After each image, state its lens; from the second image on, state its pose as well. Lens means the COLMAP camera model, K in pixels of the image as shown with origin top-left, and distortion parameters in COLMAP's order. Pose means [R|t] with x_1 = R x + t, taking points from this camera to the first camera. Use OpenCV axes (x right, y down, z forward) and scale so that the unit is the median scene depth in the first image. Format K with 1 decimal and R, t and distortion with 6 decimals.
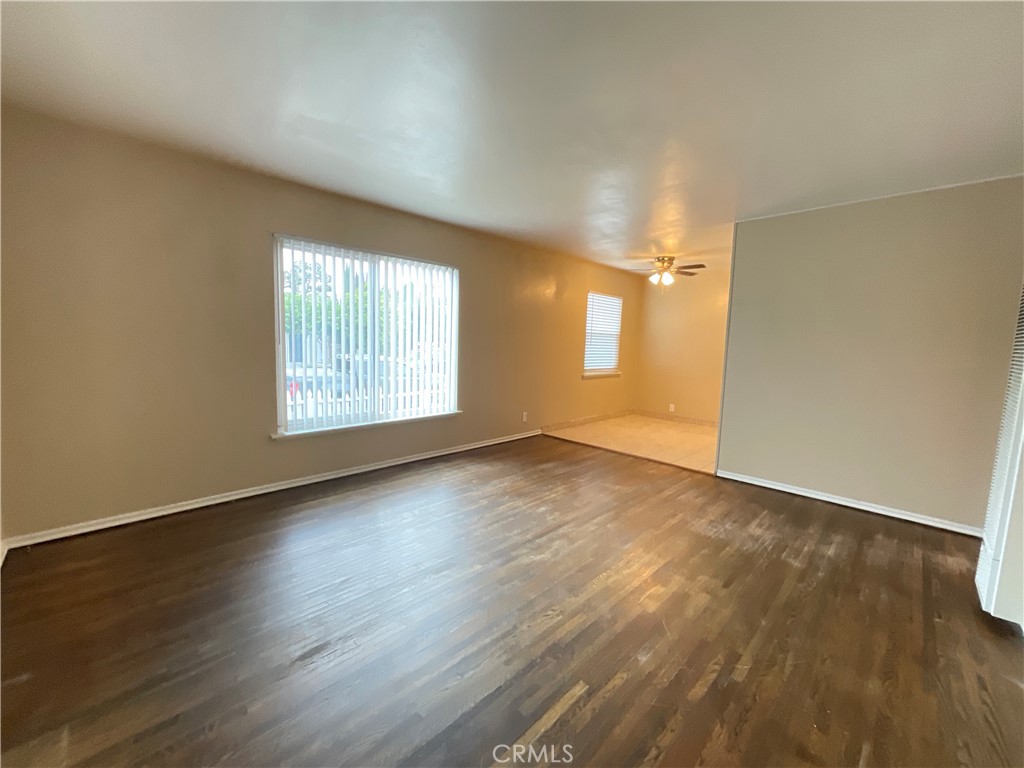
lens RADIAL K [[412.5, 0, 512.0], [0, 412.5, 384.0], [0, 0, 1]] dist [0.000894, 0.000167]
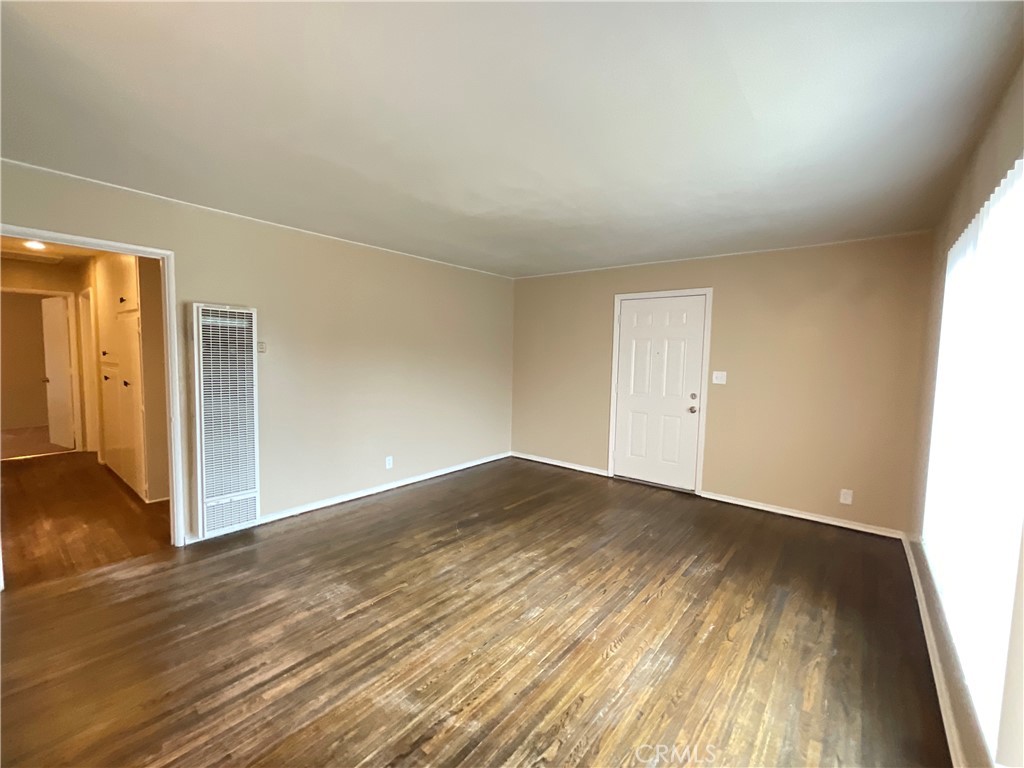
lens RADIAL K [[434.4, 0, 514.5], [0, 434.4, 388.3], [0, 0, 1]] dist [-0.002334, 0.003766]
pose [[-0.993243, -0.045241, -0.106874, 0.189699], [-0.063658, 0.982373, 0.175758, -0.197466], [0.097038, 0.181373, -0.978615, 1.521411]]
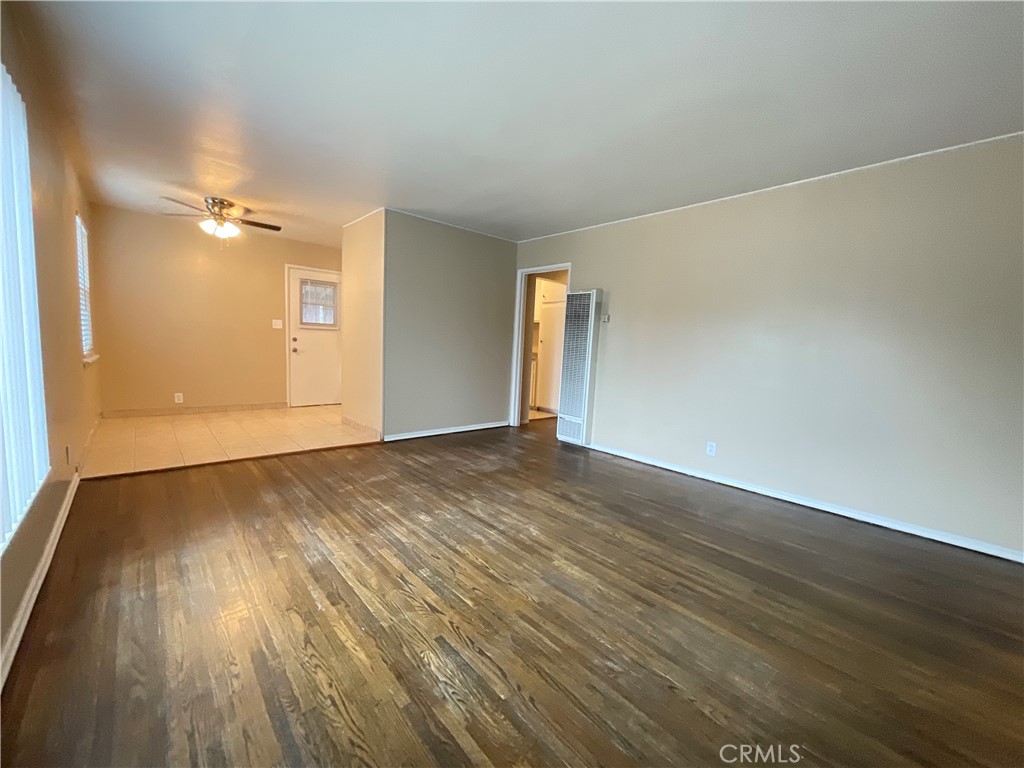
lens RADIAL K [[415.3, 0, 511.1], [0, 415.3, 384.7], [0, 0, 1]] dist [0.001210, 0.001016]
pose [[0.065427, -0.129179, 0.989460, -0.648143], [0.057840, 0.990409, 0.125479, -0.053533], [-0.996180, 0.049021, 0.072271, 0.682532]]
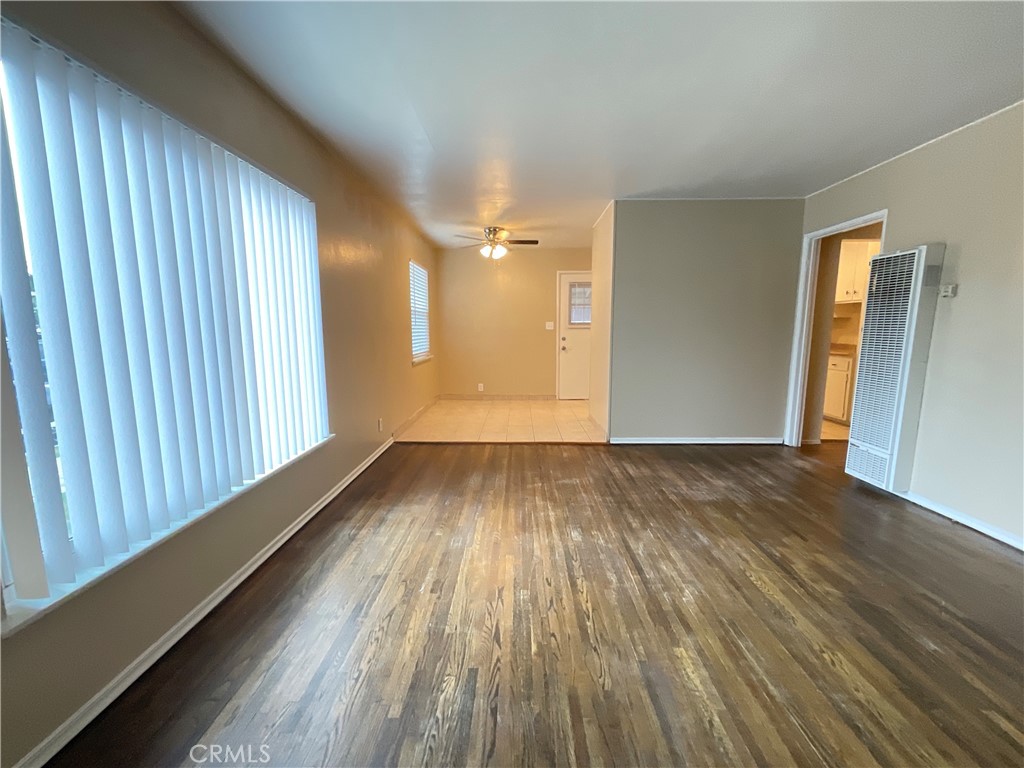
lens RADIAL K [[415.3, 0, 511.1], [0, 415.3, 384.7], [0, 0, 1]] dist [0.001210, 0.001016]
pose [[0.723118, -0.128154, 0.678732, -0.461340], [0.096448, 0.991745, 0.084500, -0.049448], [-0.683958, 0.004359, 0.729508, 0.466133]]
